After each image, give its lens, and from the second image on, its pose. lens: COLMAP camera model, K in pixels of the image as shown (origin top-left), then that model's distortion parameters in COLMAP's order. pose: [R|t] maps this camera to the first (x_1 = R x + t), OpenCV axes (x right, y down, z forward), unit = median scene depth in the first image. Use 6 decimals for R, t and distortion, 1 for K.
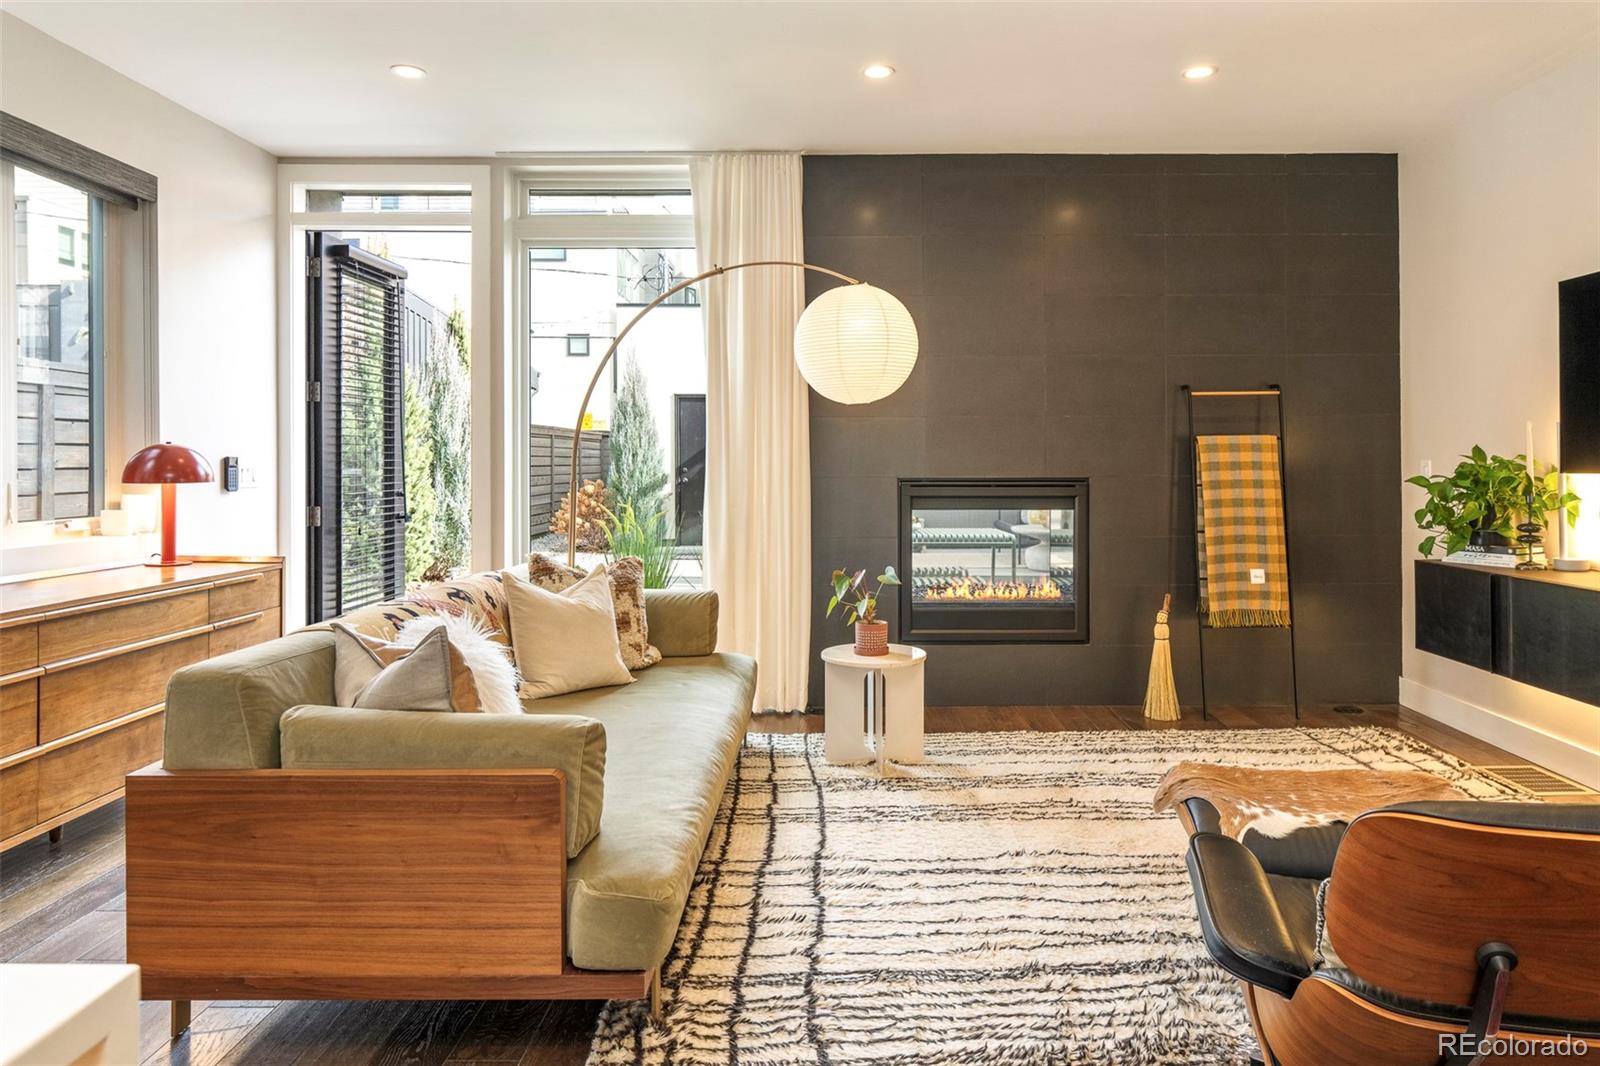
lens RADIAL K [[1044.5, 0, 800.7], [0, 1044.5, 458.0], [0, 0, 1]] dist [0.001126, 0.001305]
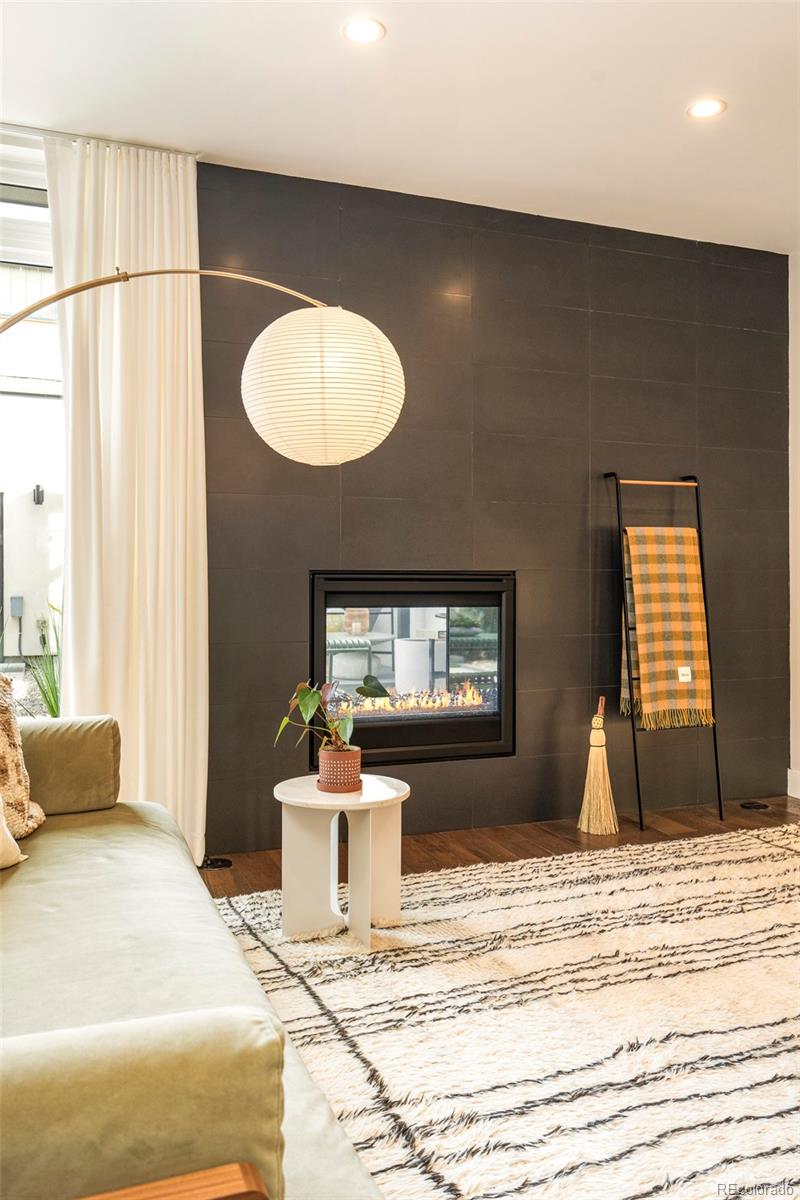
lens RADIAL K [[978.3, 0, 402.2], [0, 978.3, 576.9], [0, 0, 1]] dist [-0.006388, 0.003594]
pose [[0.923304, 0.006421, 0.384017, -0.145620], [-0.006123, 0.999979, -0.002000, 0.027493], [-0.384022, -0.000505, 0.923324, 0.273274]]
